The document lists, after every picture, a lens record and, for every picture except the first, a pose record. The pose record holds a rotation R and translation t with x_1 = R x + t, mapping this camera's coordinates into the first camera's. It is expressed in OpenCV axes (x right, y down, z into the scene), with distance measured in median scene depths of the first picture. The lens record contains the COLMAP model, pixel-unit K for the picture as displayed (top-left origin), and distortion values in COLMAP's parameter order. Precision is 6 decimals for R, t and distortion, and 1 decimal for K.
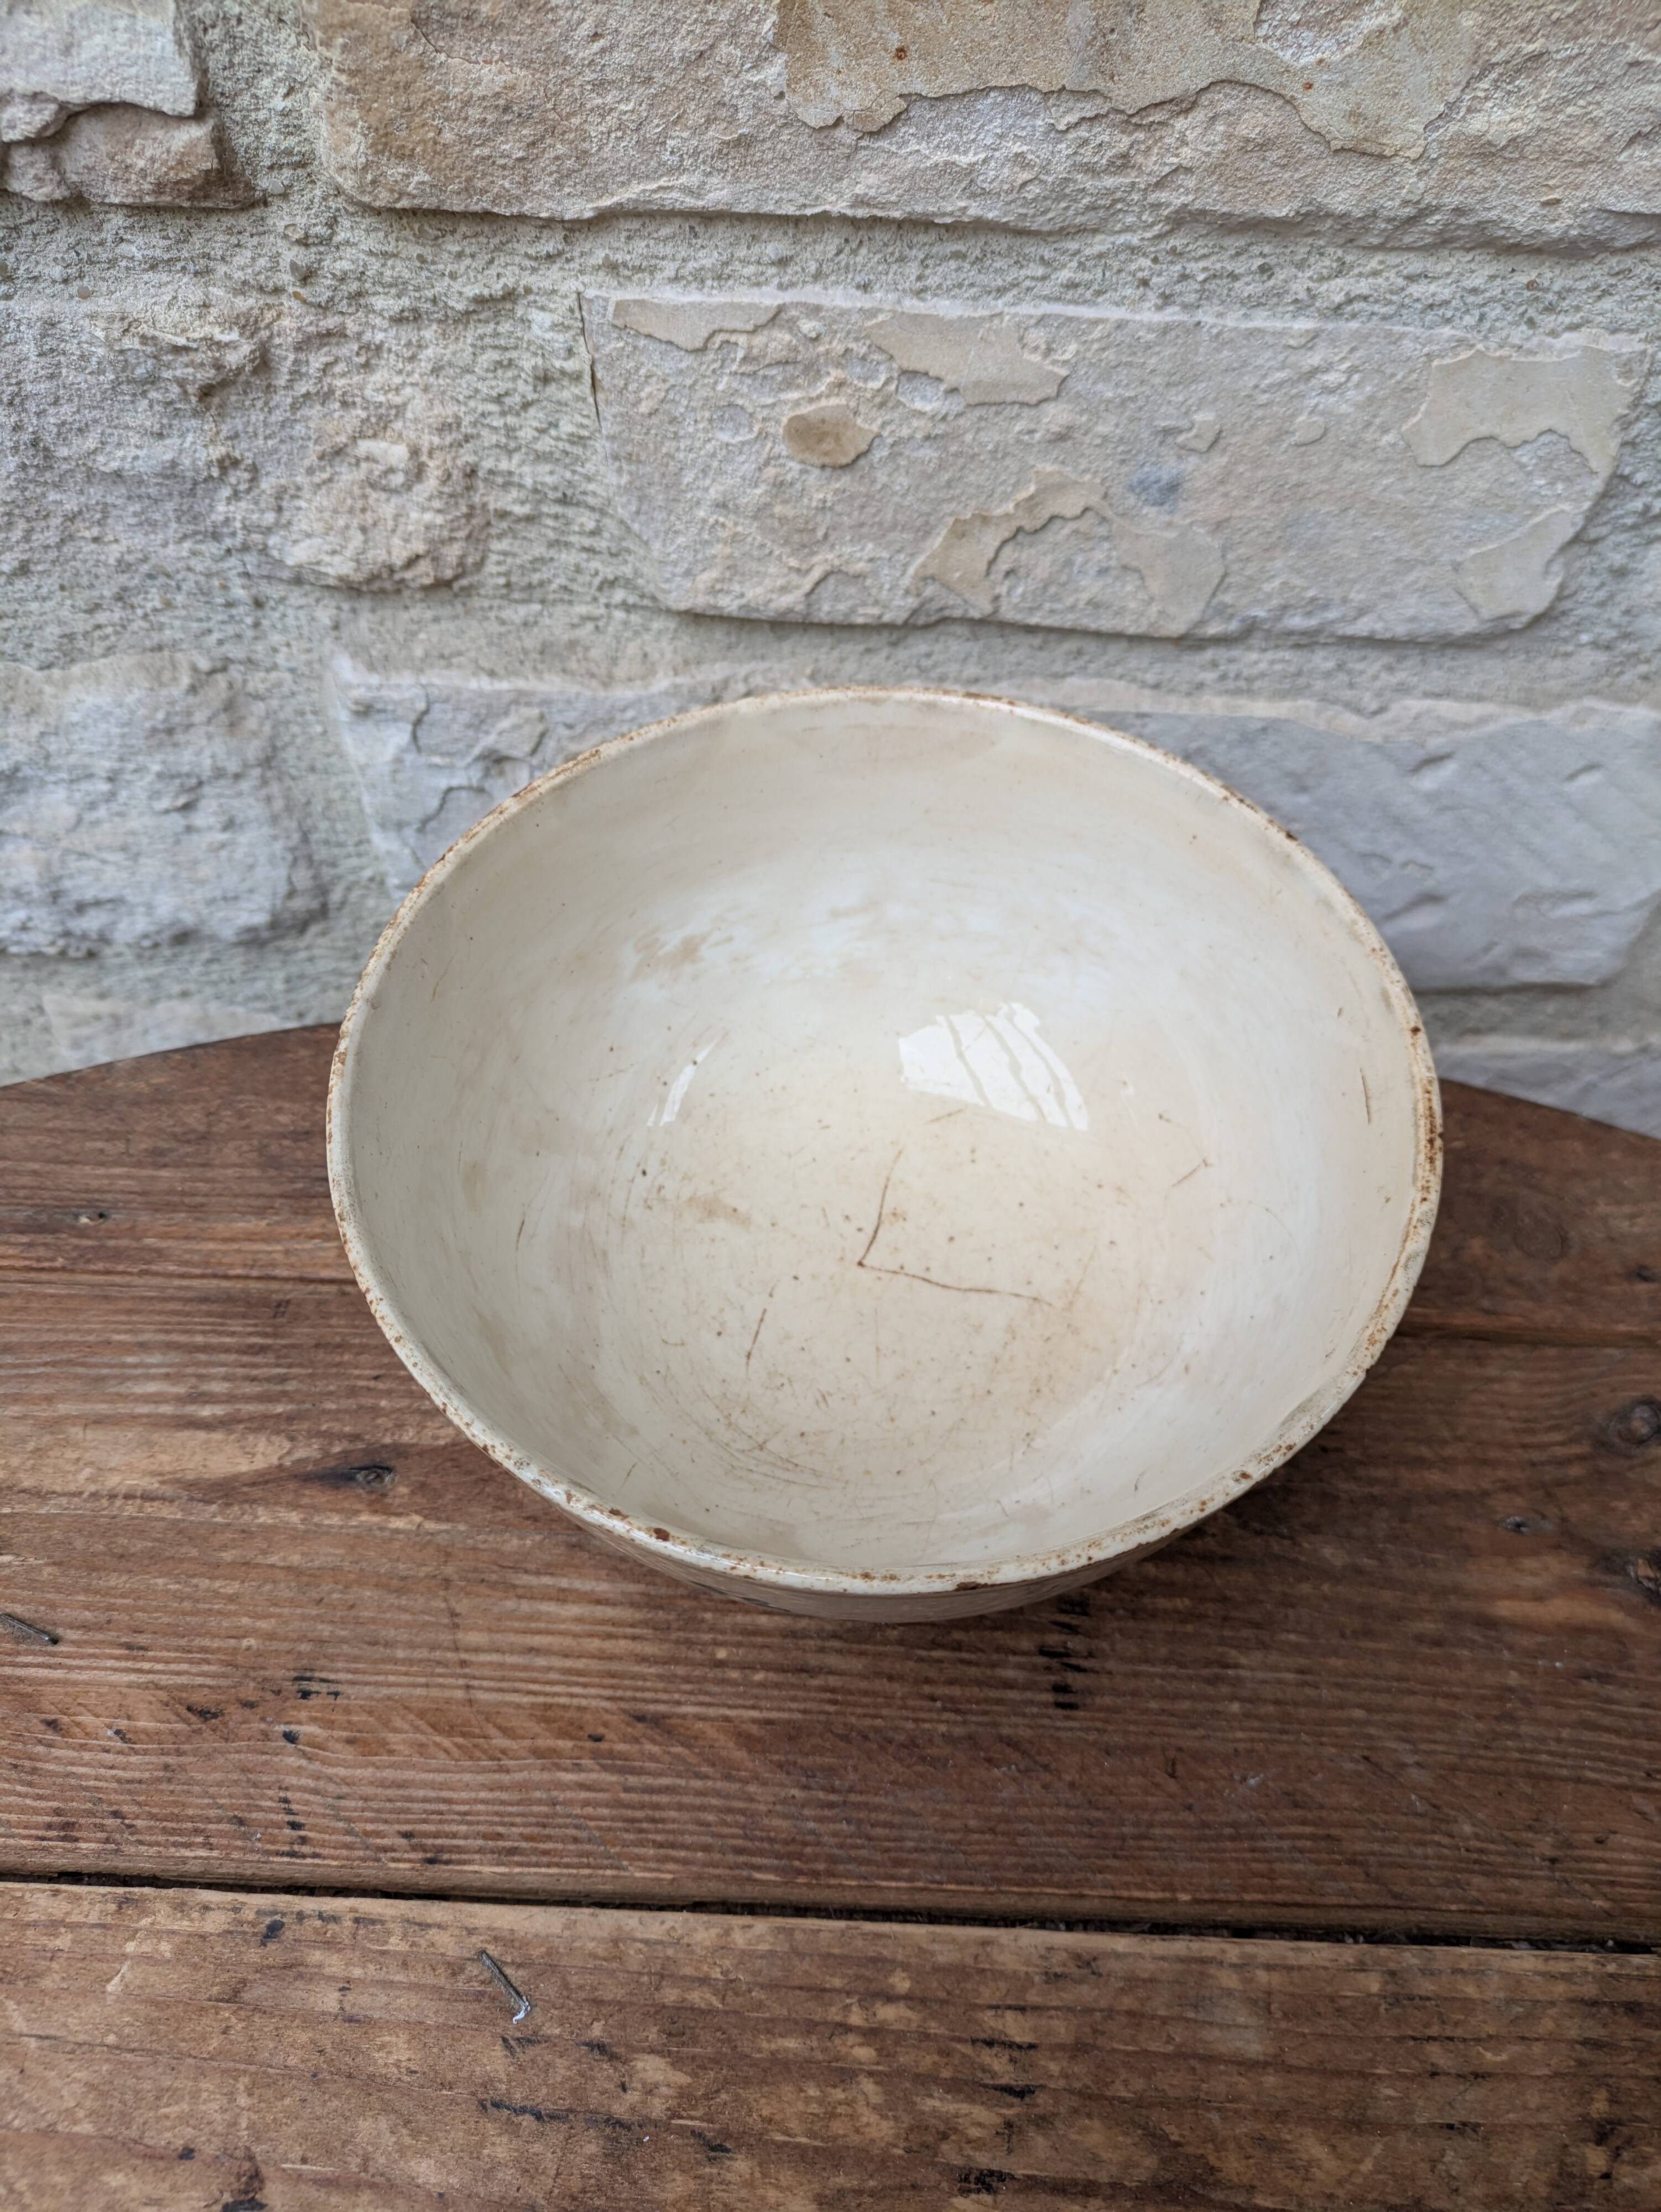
lens RADIAL K [[1685.7, 0, 858.1], [0, 1685.7, 1081.9], [0, 0, 1]] dist [0.011348, -0.025092]
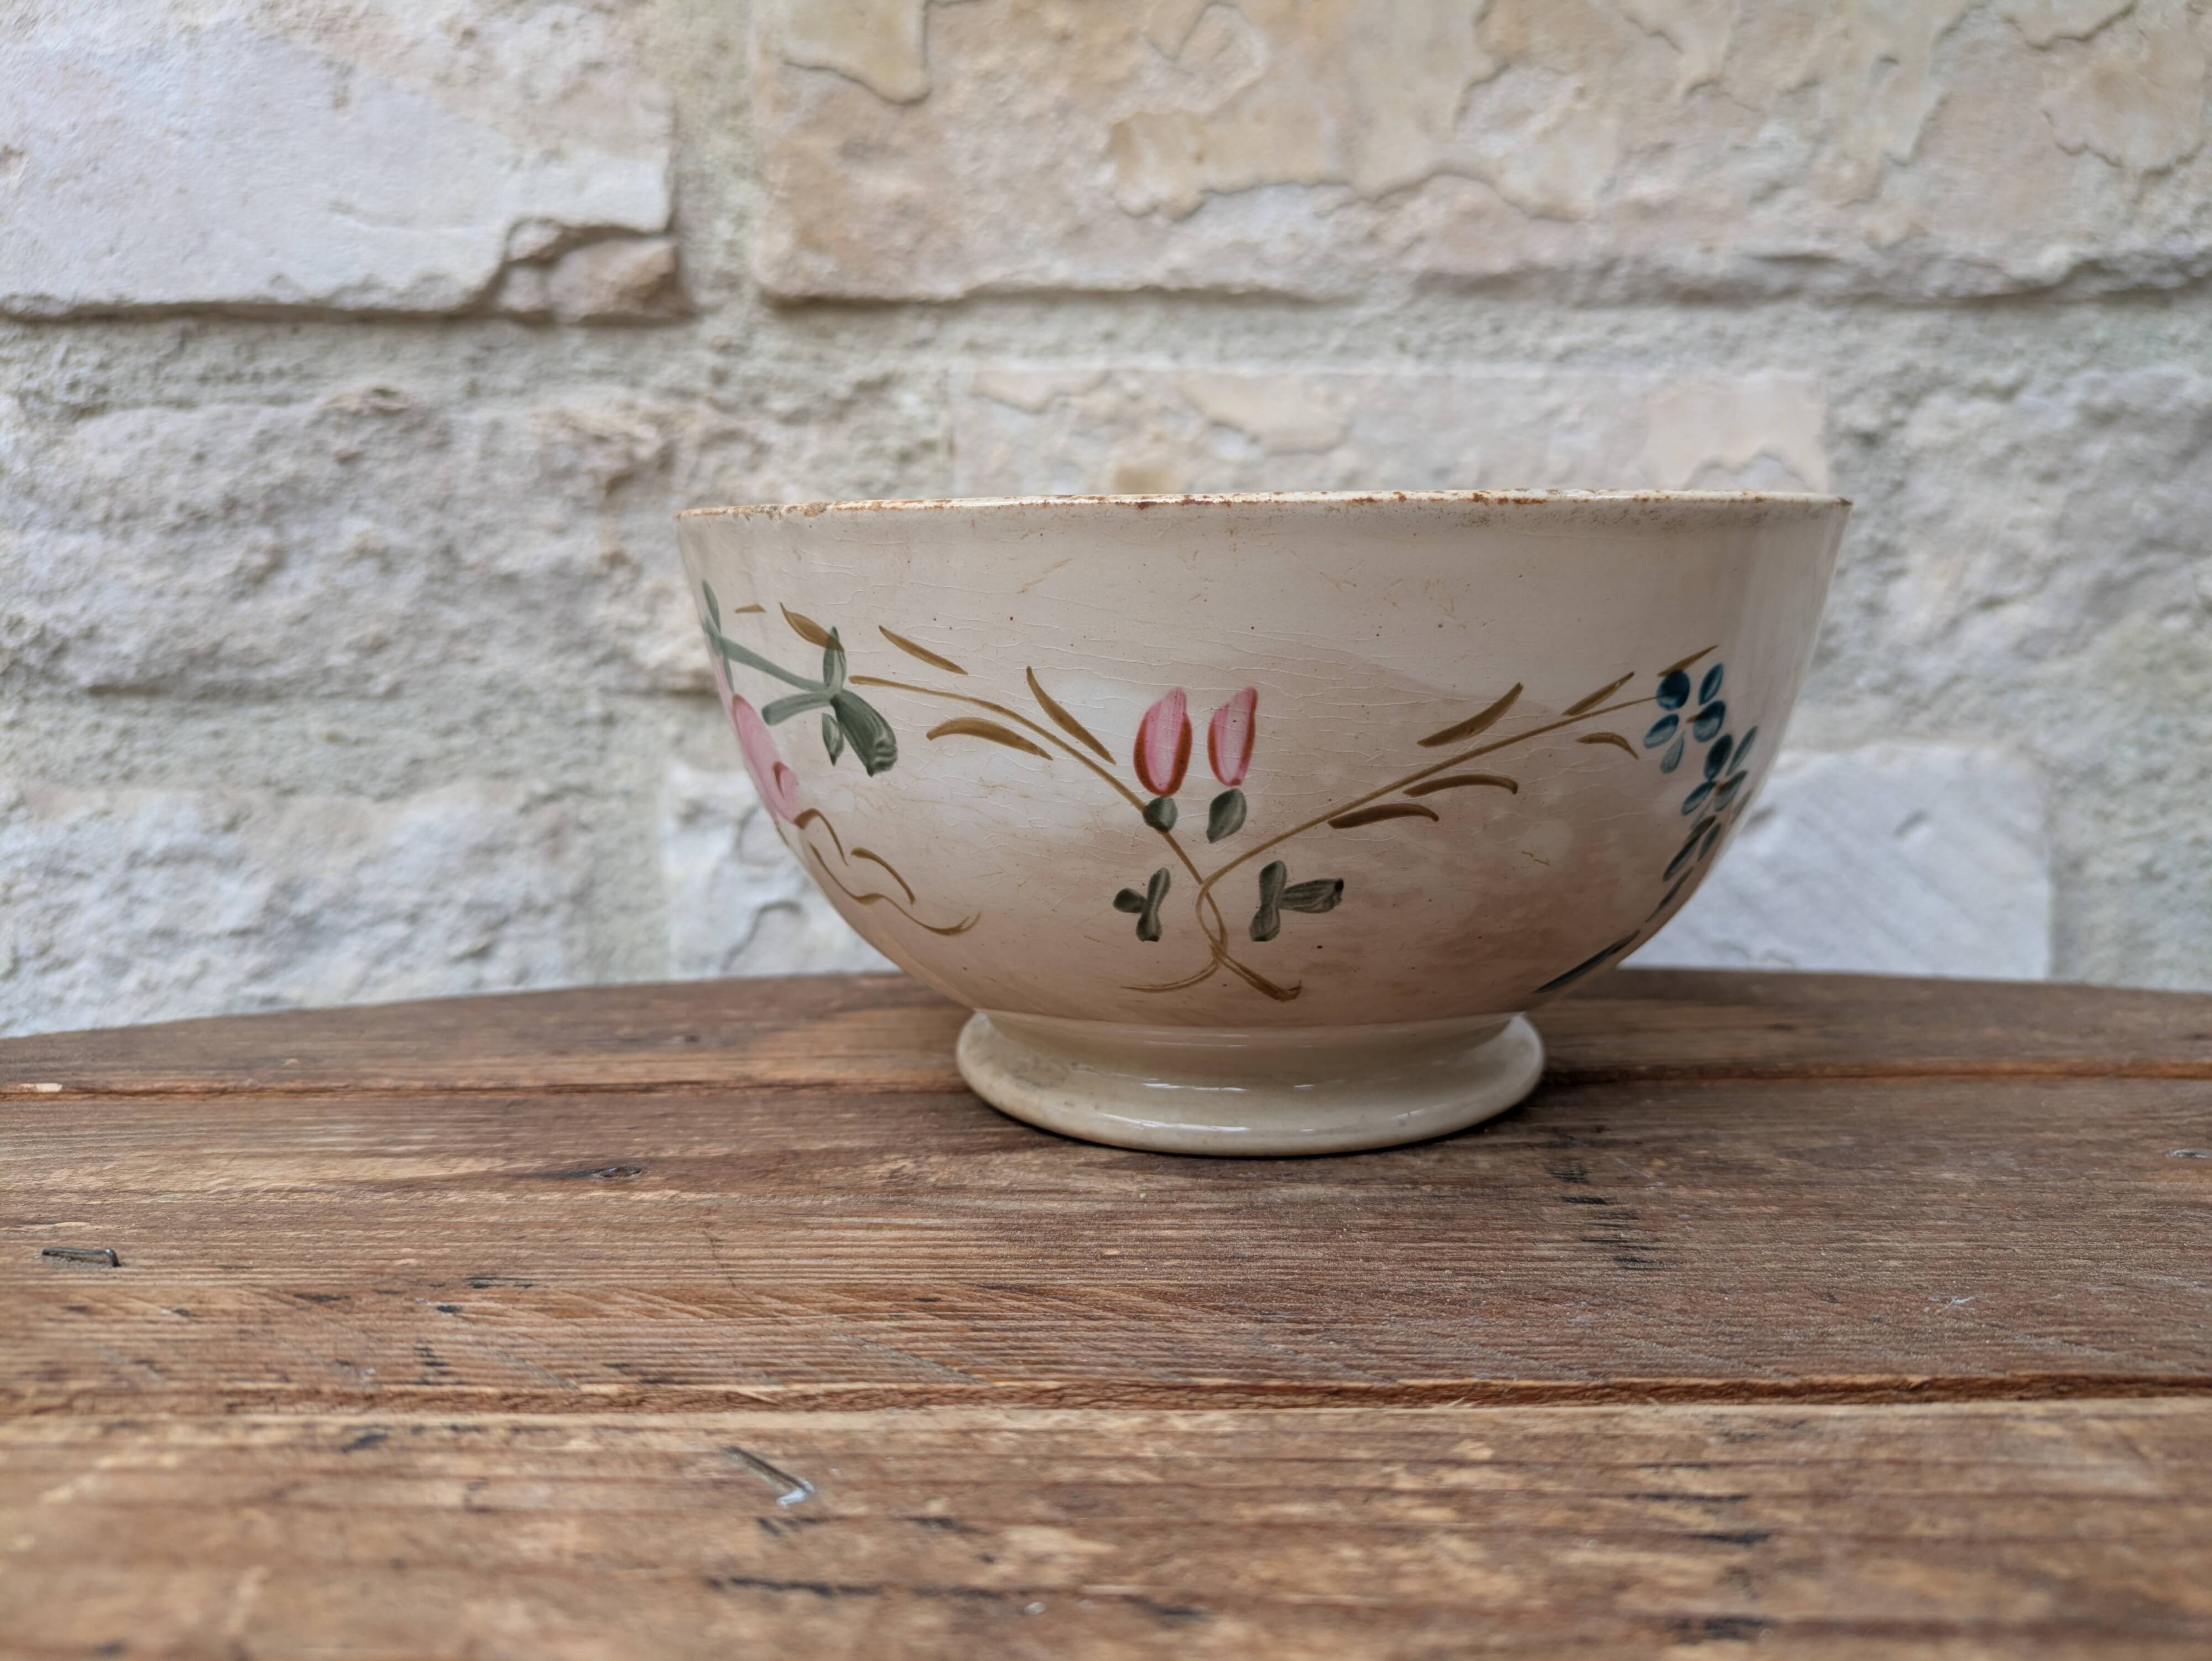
lens RADIAL K [[1690.1, 0, 1116.9], [0, 1690.1, 831.2], [0, 0, 1]] dist [0.008433, -0.027384]
pose [[0.999063, -0.034826, 0.025697, -0.088558], [0.042767, 0.703218, -0.709687, 0.686101], [0.006645, 0.710121, 0.704049, 0.399471]]
